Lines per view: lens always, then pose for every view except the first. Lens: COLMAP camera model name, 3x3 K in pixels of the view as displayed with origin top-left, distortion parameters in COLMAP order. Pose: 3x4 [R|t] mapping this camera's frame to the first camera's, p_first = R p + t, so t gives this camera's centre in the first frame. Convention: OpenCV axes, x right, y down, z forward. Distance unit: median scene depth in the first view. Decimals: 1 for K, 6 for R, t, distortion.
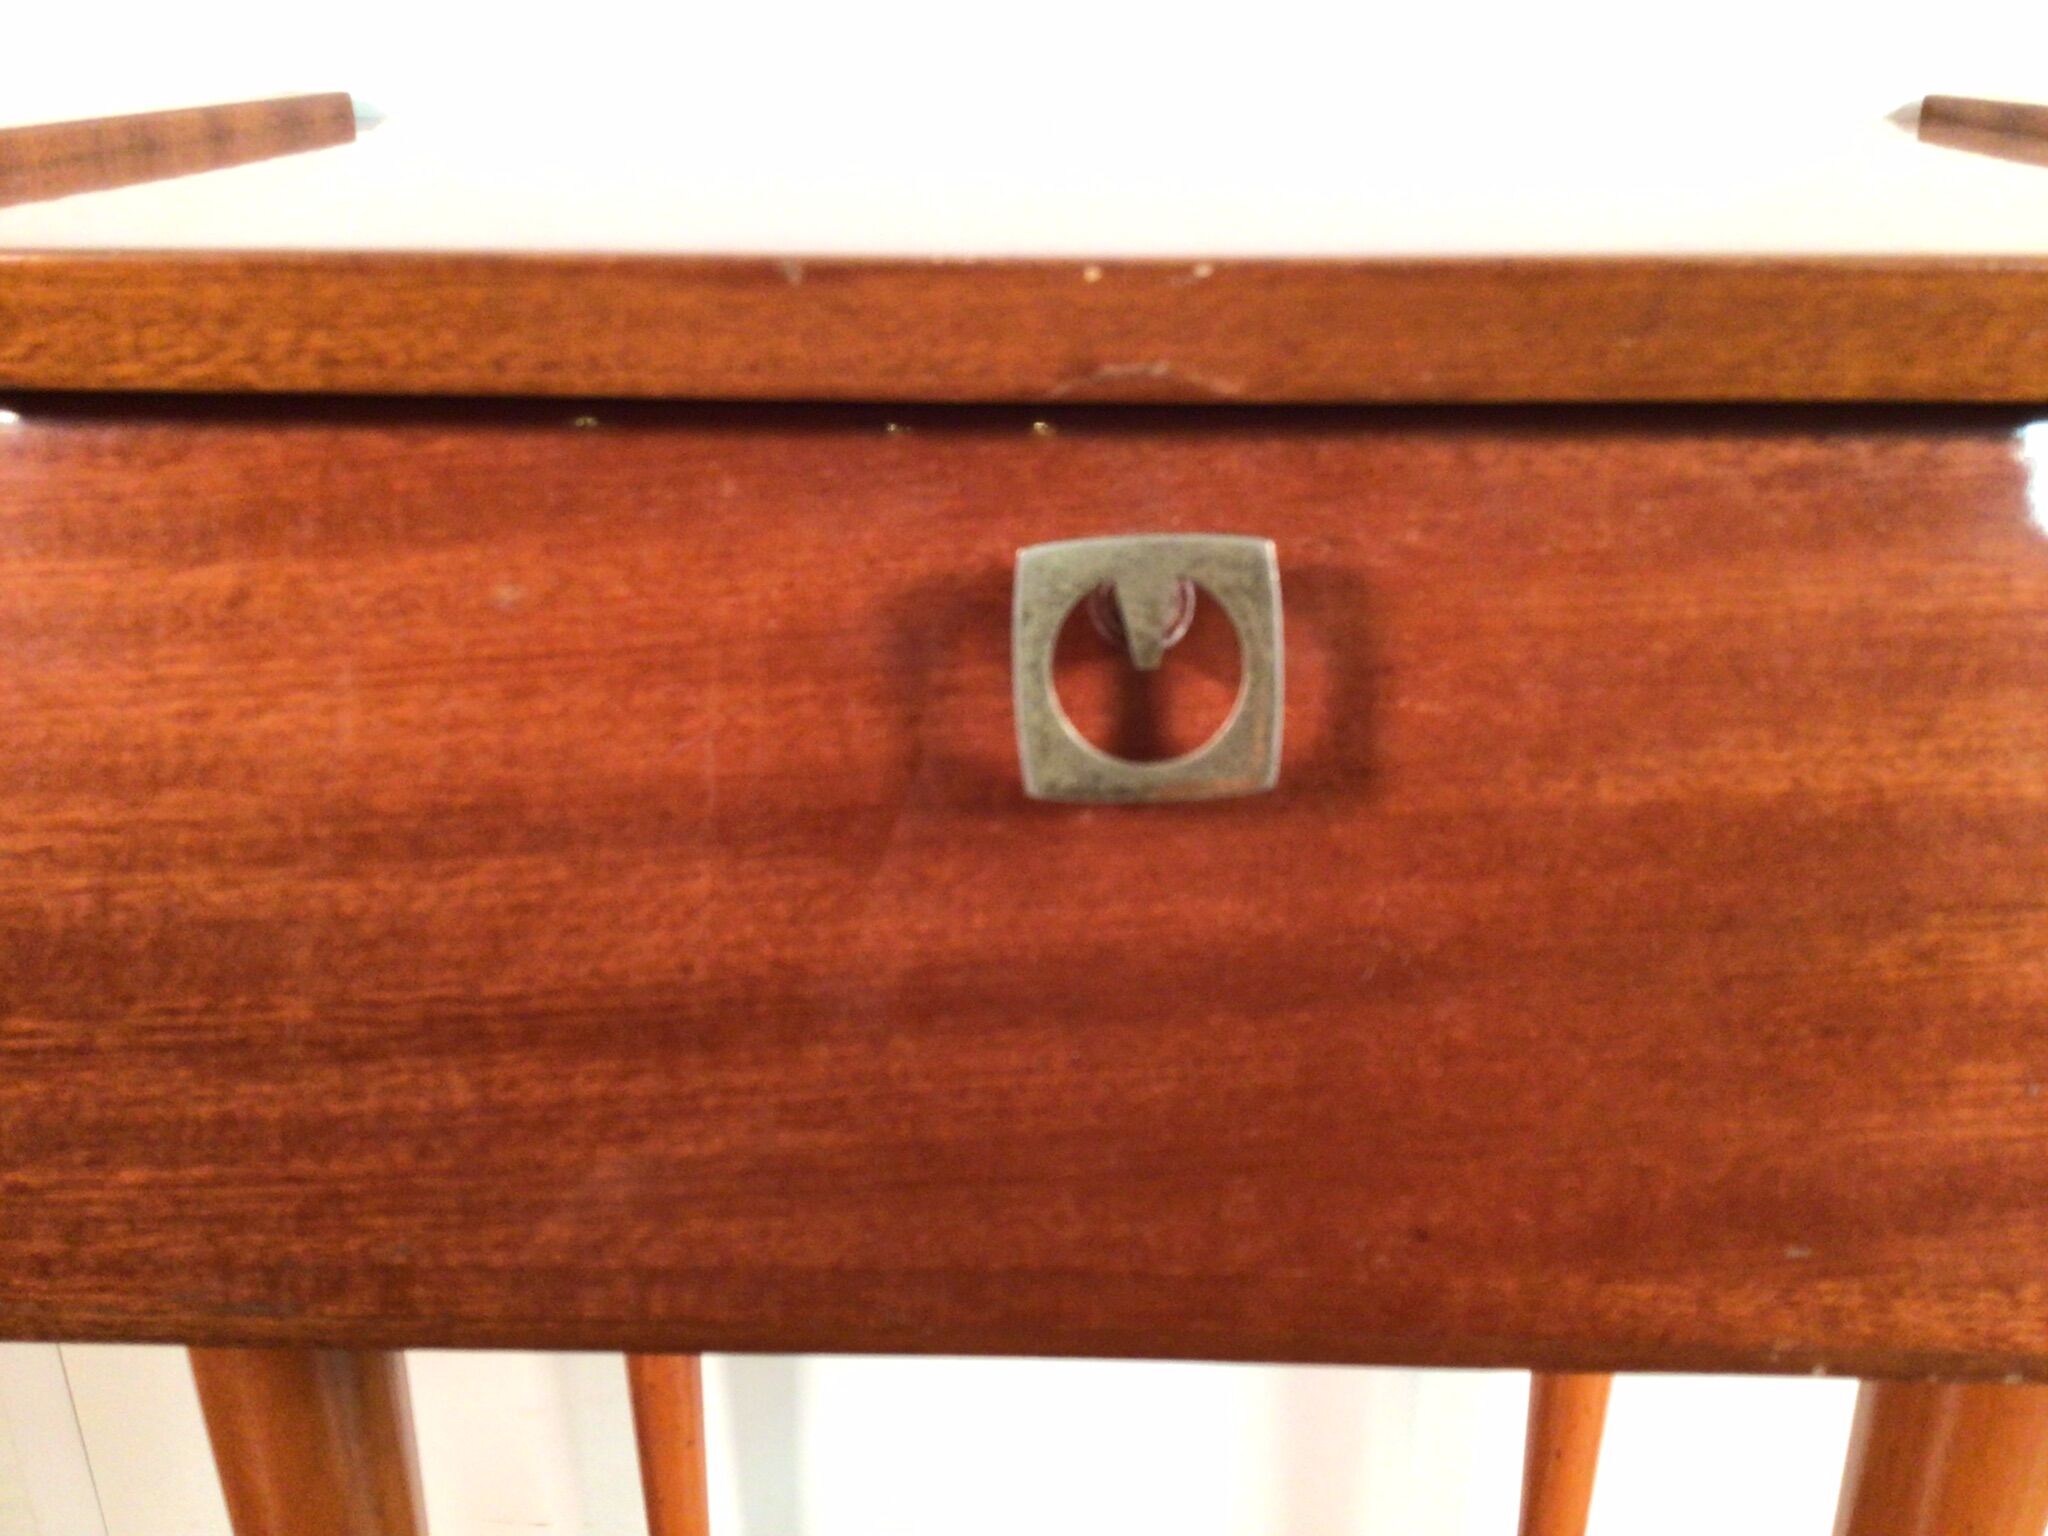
lens RADIAL K [[1844.9, 0, 1054.8], [0, 1844.9, 770.9], [0, 0, 1]] dist [0.128968, -0.268705]
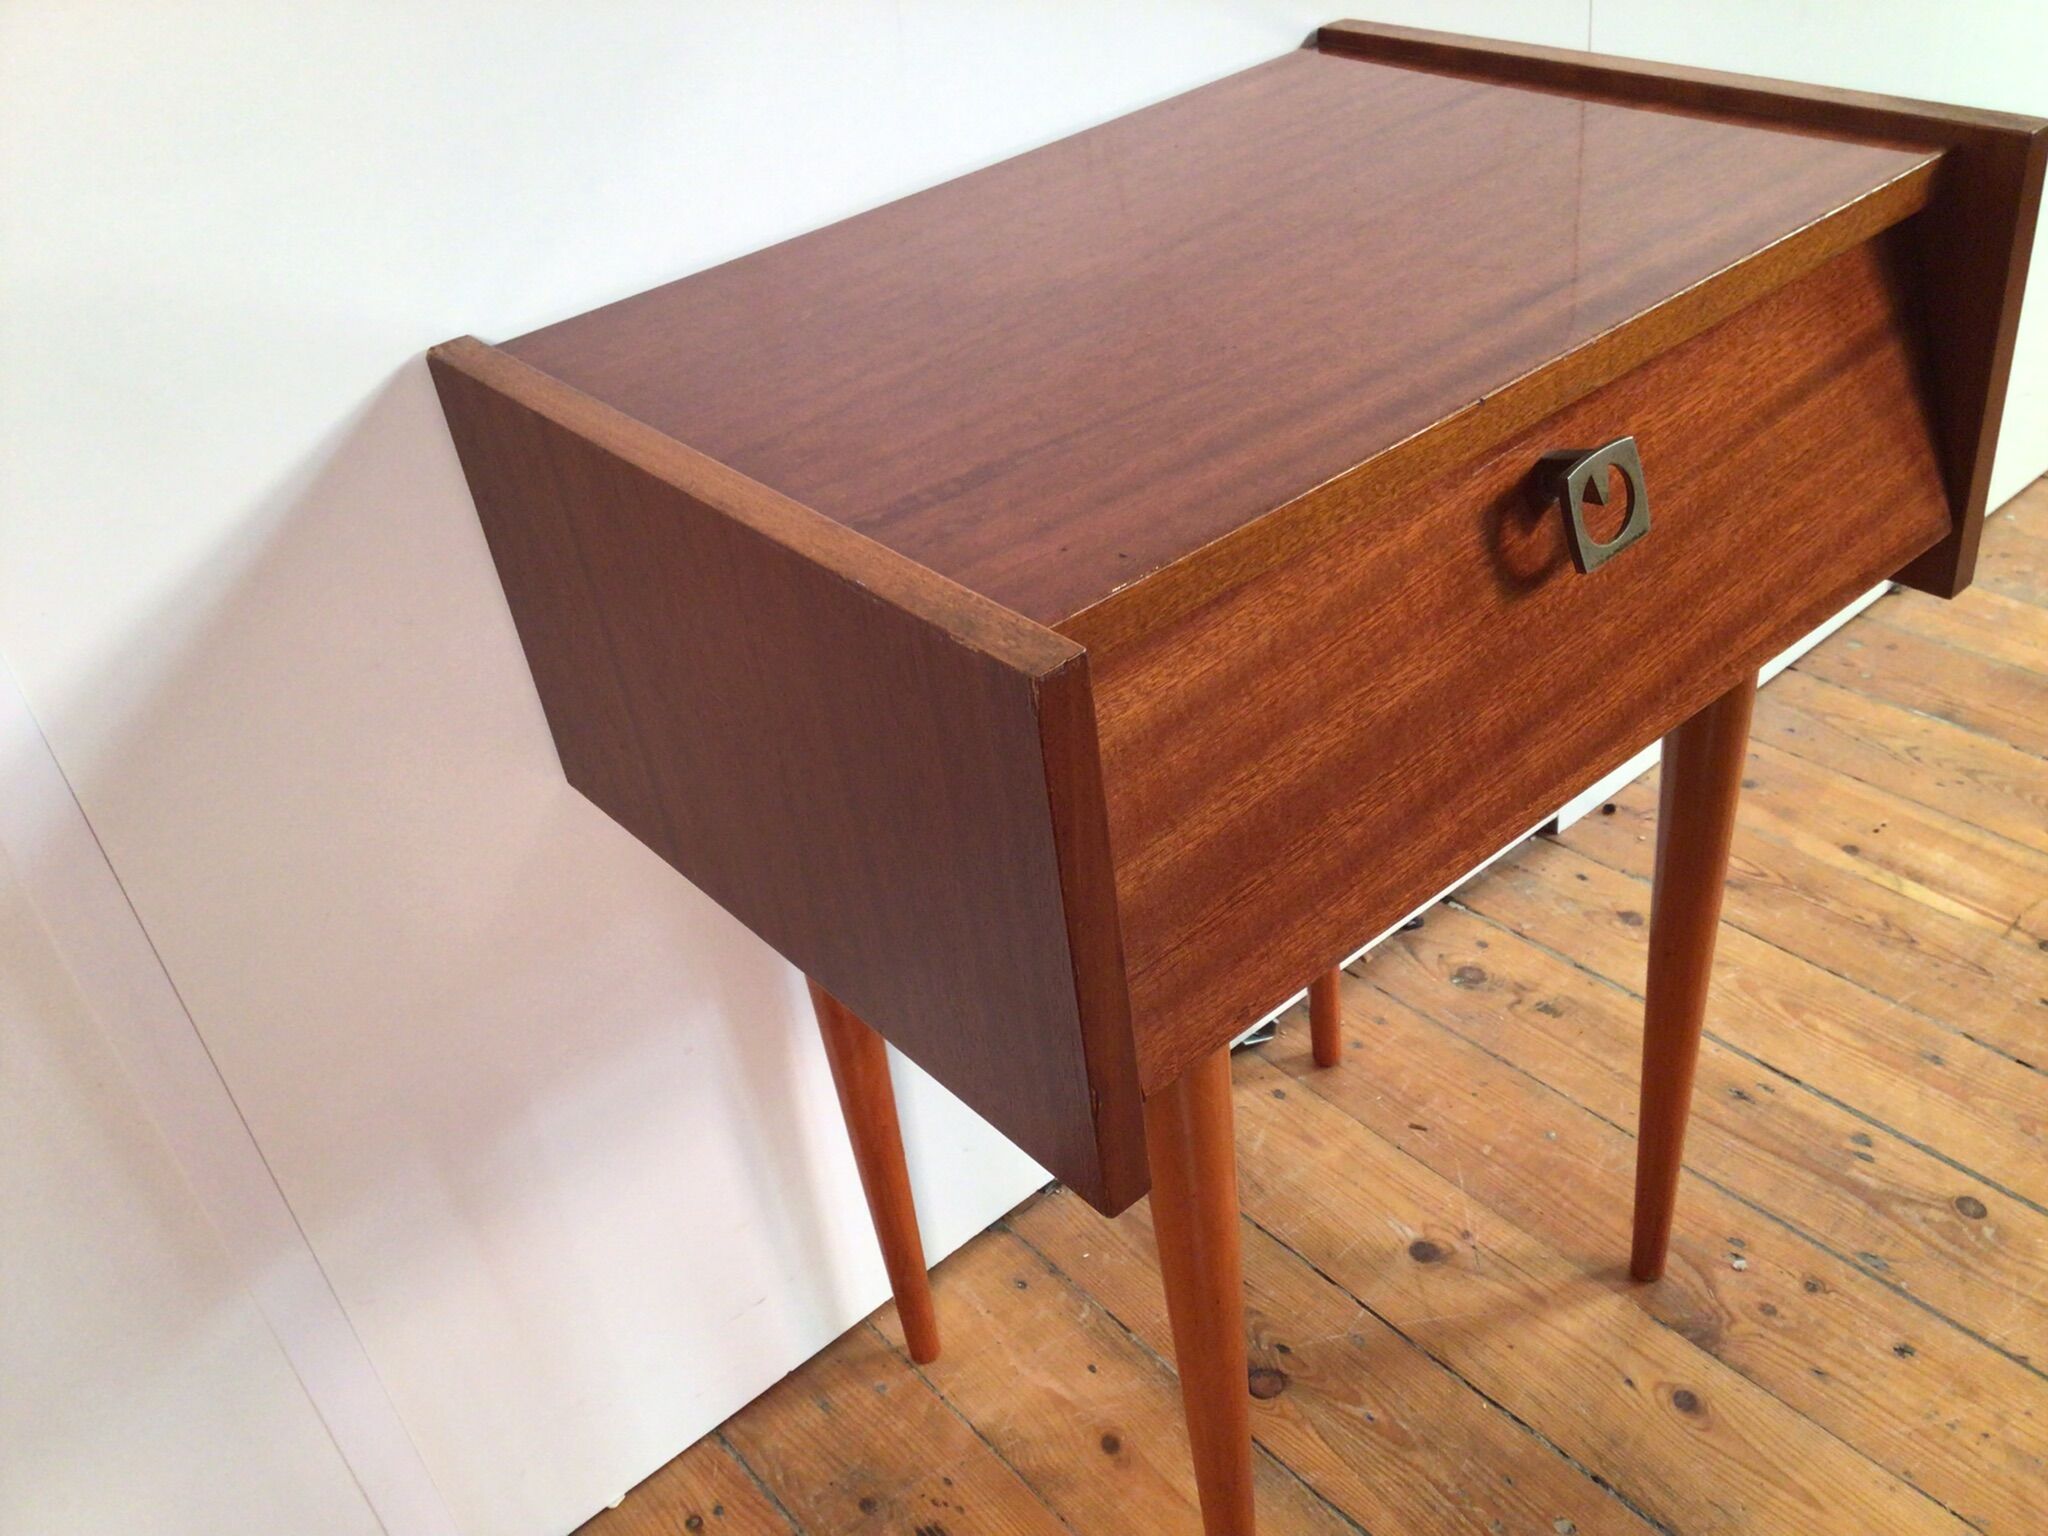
lens RADIAL K [[1858.0, 0, 1054.9], [0, 1858.0, 771.1], [0, 0, 1]] dist [0.103982, -0.204690]
pose [[0.736916, -0.450629, 0.503873, -1.741056], [0.353527, 0.892244, 0.280926, -0.639441], [-0.576171, -0.028886, 0.816819, -0.548702]]
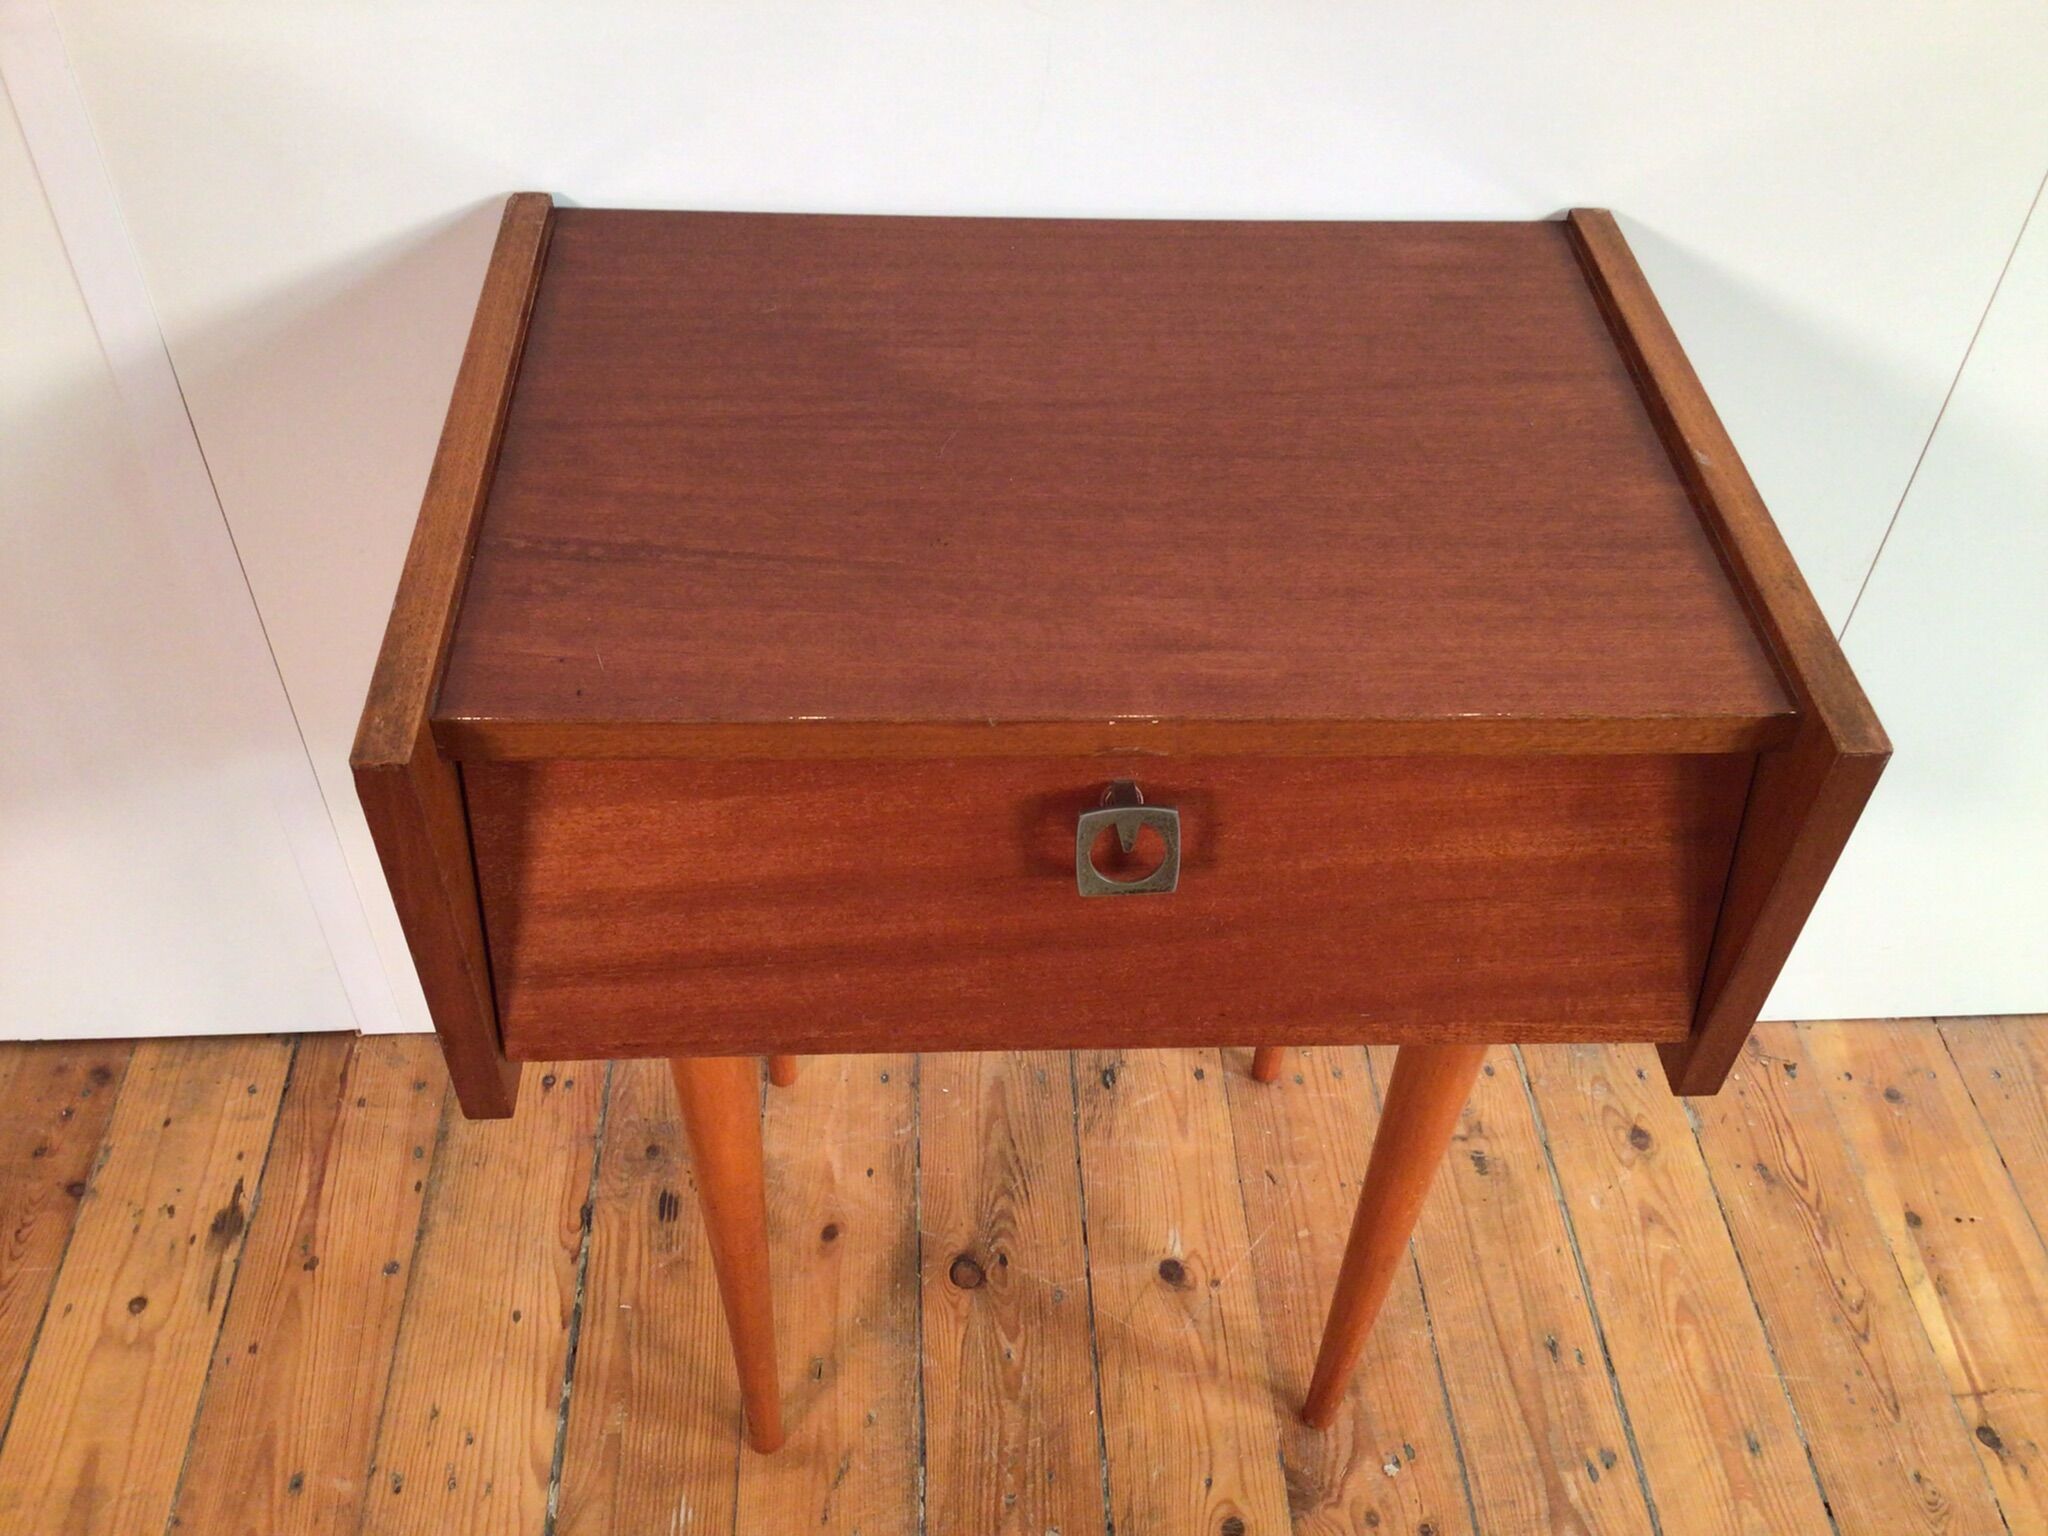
lens RADIAL K [[1844.9, 0, 1054.8], [0, 1844.9, 770.9], [0, 0, 1]] dist [0.128968, -0.268705]
pose [[0.994872, -0.030078, 0.096565, -0.274409], [-0.011368, 0.915451, 0.402269, -1.107315], [-0.100500, -0.401304, 0.910415, -1.187576]]
